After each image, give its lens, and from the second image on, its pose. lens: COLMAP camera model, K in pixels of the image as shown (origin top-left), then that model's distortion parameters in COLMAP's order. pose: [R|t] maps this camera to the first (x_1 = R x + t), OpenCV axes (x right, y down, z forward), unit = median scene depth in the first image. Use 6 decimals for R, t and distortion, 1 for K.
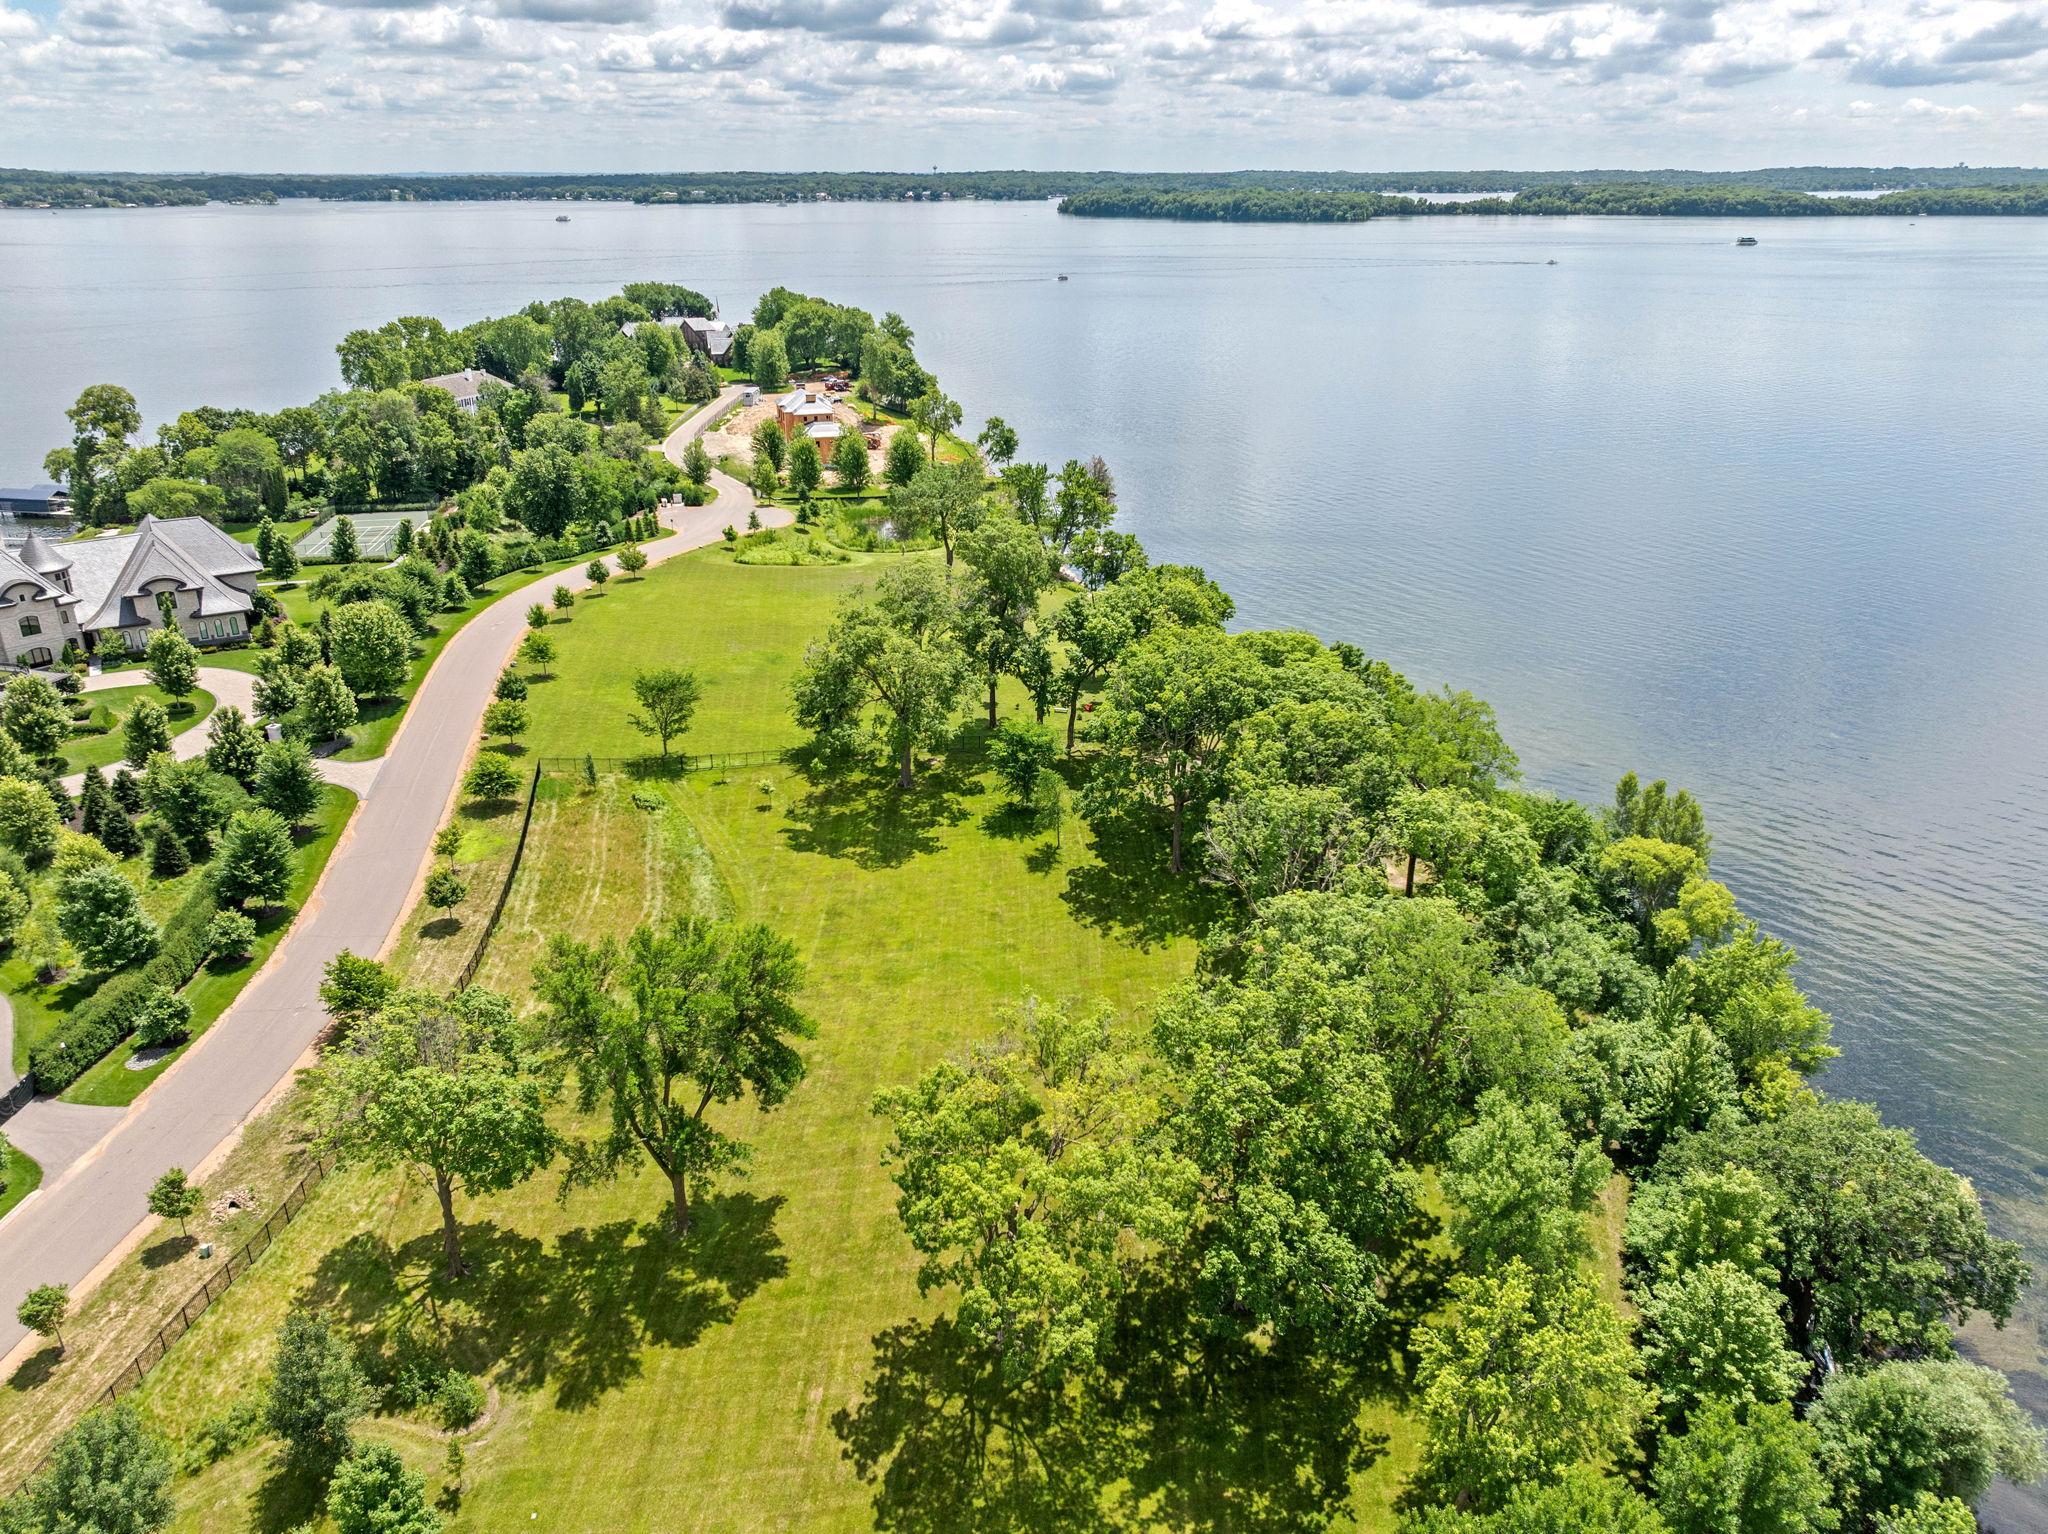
lens RADIAL K [[1420.8, 0, 1011.3], [0, 1420.8, 778.1], [0, 0, 1]] dist [-0.006250, 0.003126]
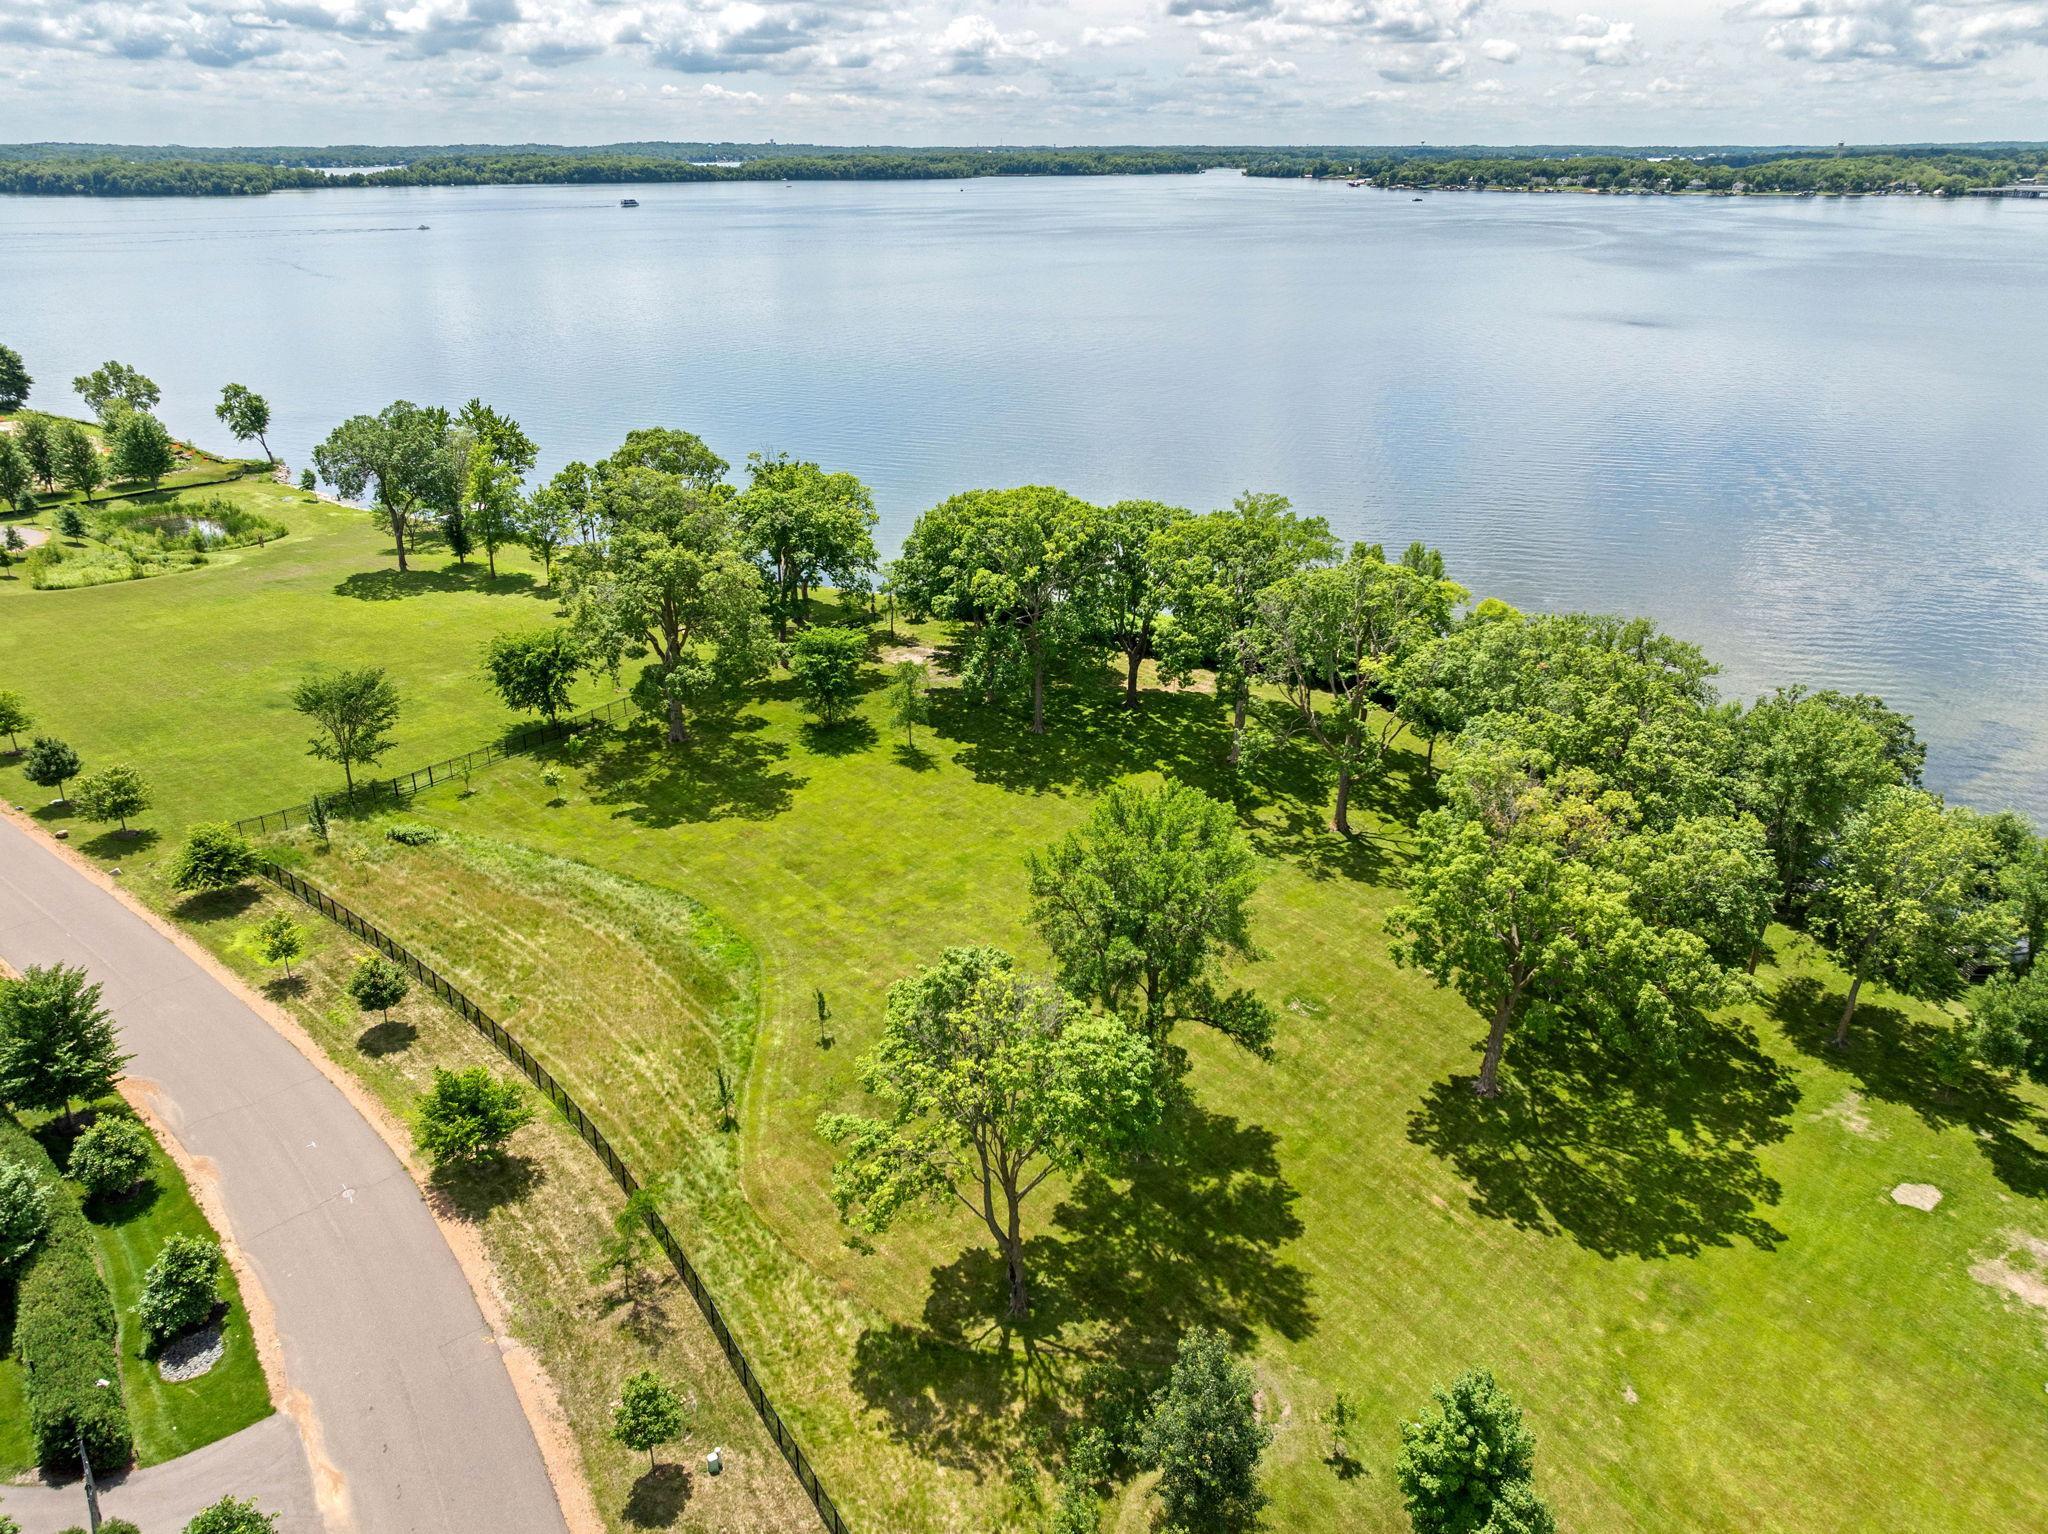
lens RADIAL K [[1420.8, 0, 1018.8], [0, 1420.8, 766.1], [0, 0, 1]] dist [-0.006250, 0.003126]
pose [[0.754044, -0.258225, 0.603935, -0.467804], [0.254085, 0.962571, 0.094329, -0.008556], [-0.605689, 0.082323, 0.791432, 0.208261]]
